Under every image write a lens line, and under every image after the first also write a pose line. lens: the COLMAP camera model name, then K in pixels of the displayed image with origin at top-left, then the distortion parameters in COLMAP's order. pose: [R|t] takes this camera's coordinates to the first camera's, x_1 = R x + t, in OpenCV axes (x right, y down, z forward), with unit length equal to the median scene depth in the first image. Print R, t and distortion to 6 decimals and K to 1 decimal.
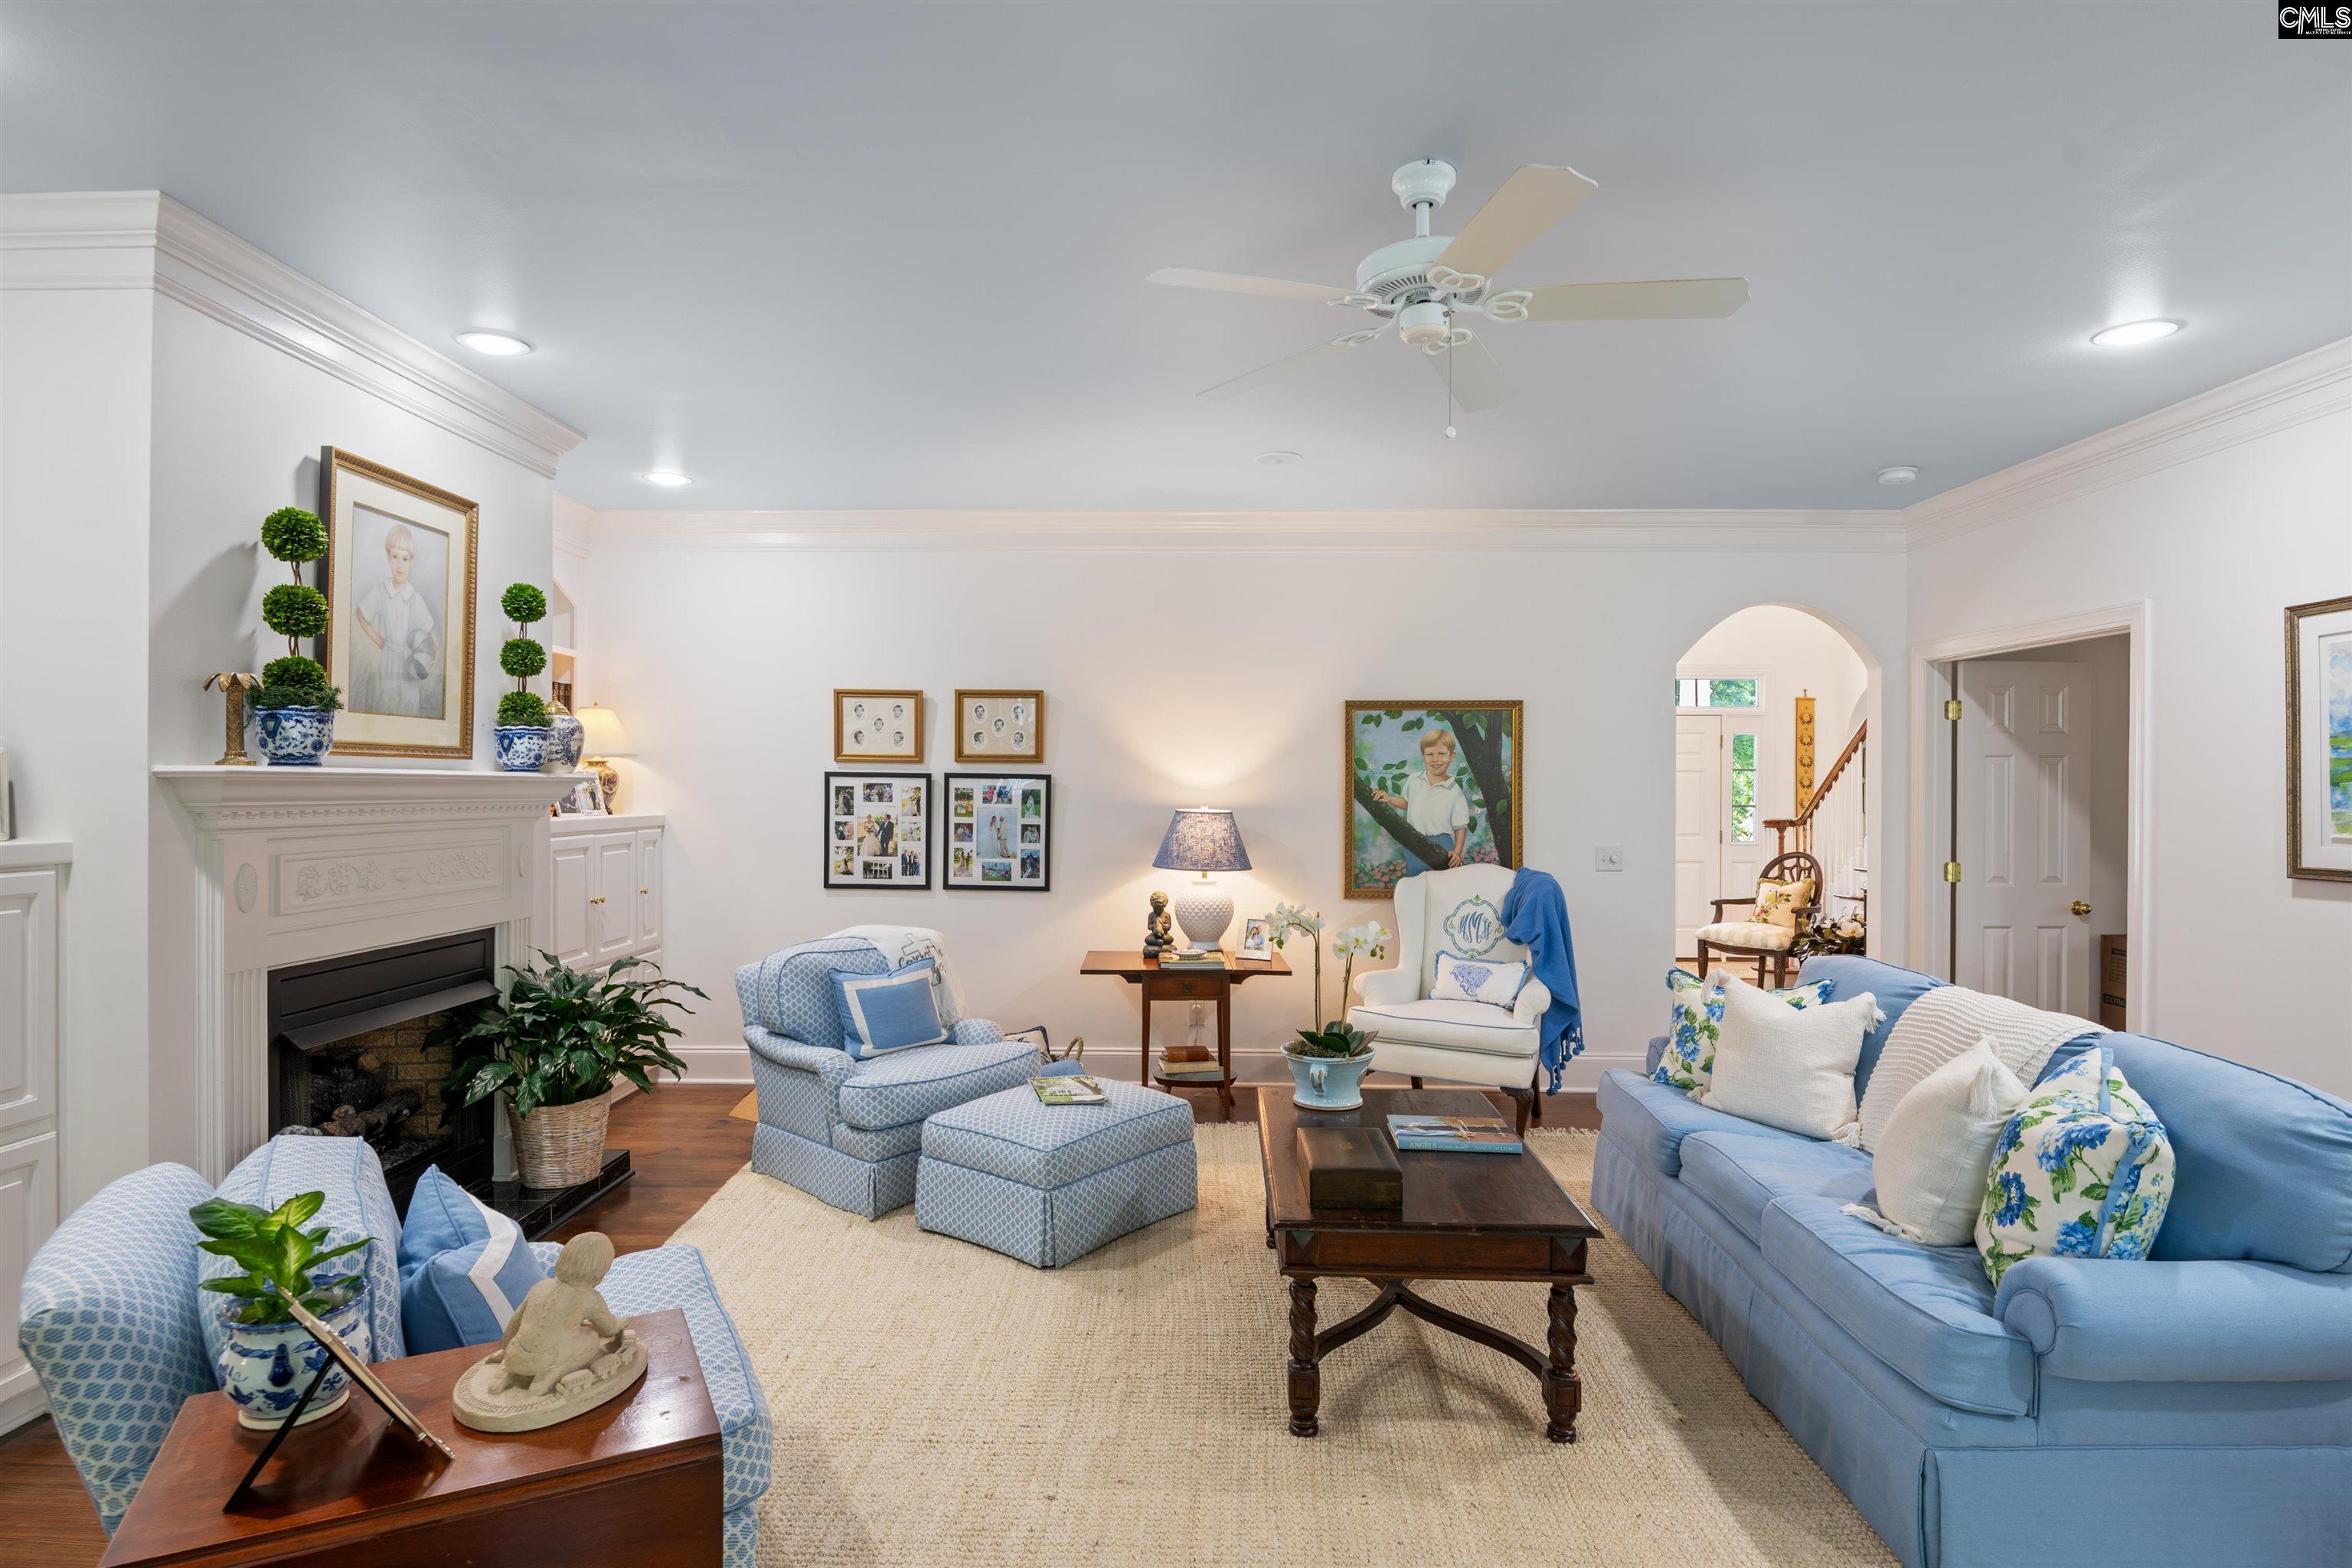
lens RADIAL K [[1218.0, 0, 1186.3], [0, 1218.0, 785.4], [0, 0, 1]] dist [0.026761, -0.006375]
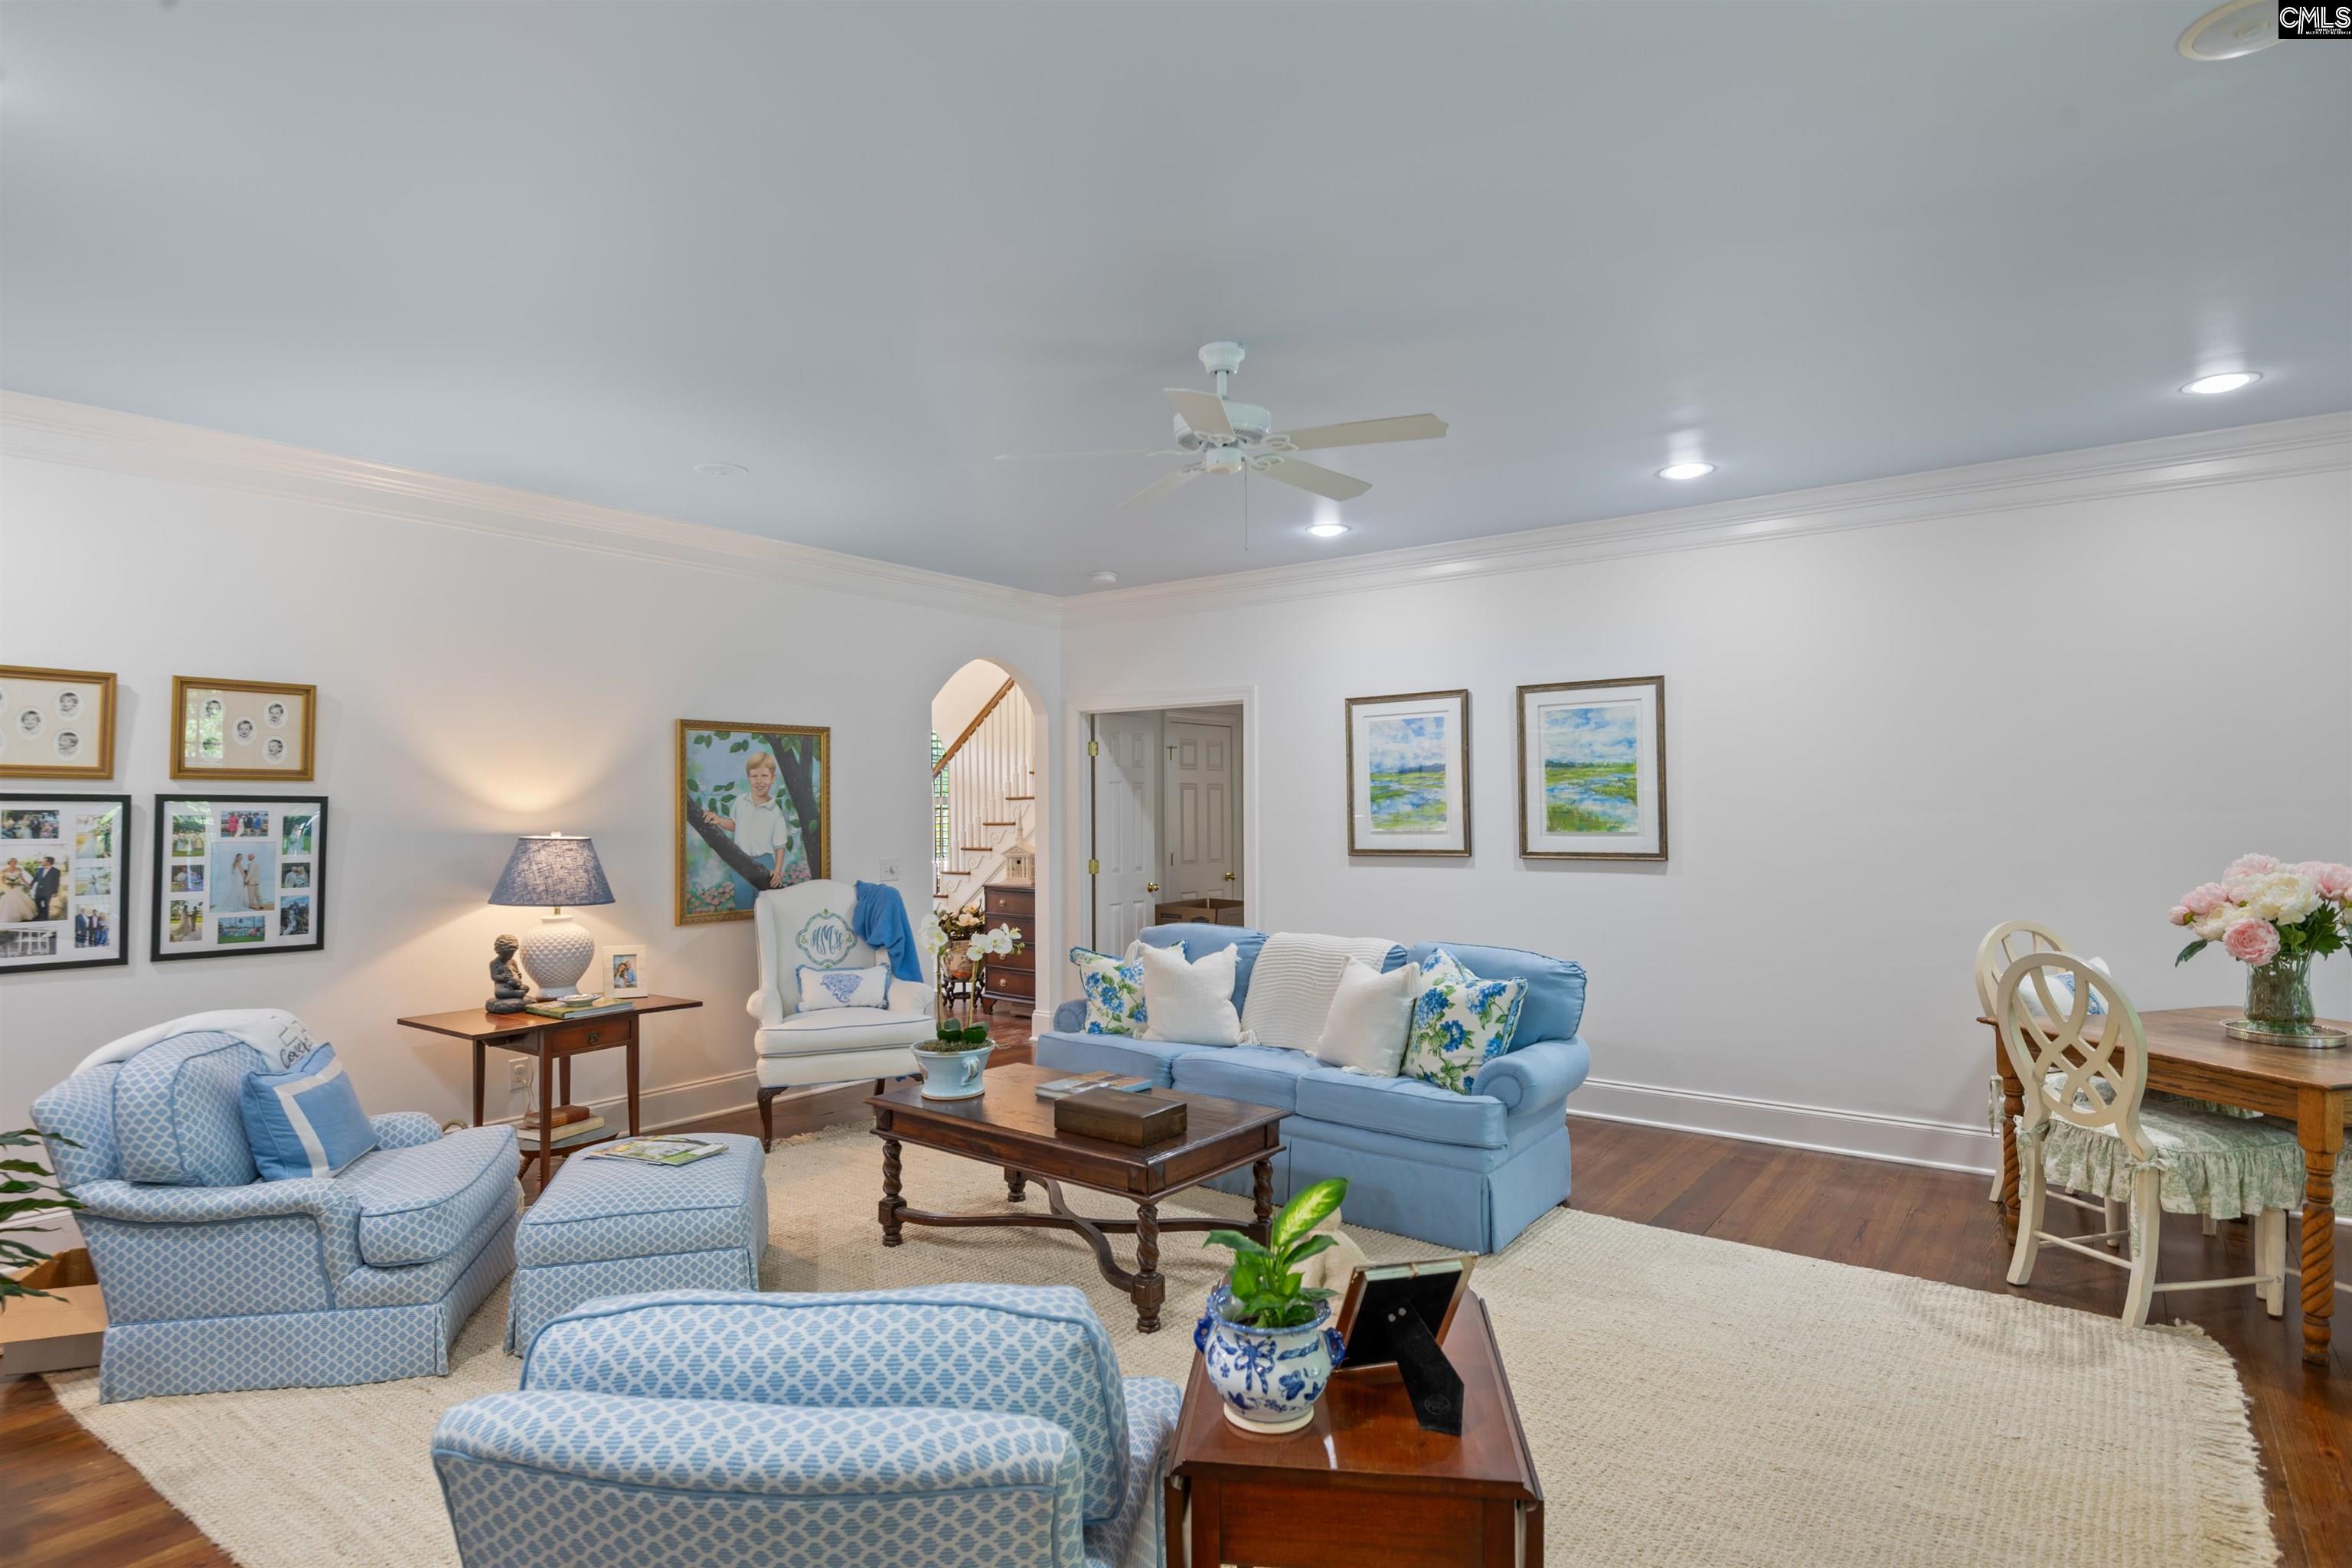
lens RADIAL K [[1218.0, 0, 1184.0], [0, 1218.0, 769.9], [0, 0, 1]] dist [0.026761, -0.006375]
pose [[0.603242, 0.016213, 0.797394, -0.407688], [0.007531, 0.999633, -0.026022, -0.001342], [-0.797523, 0.021703, 0.602898, 0.102178]]
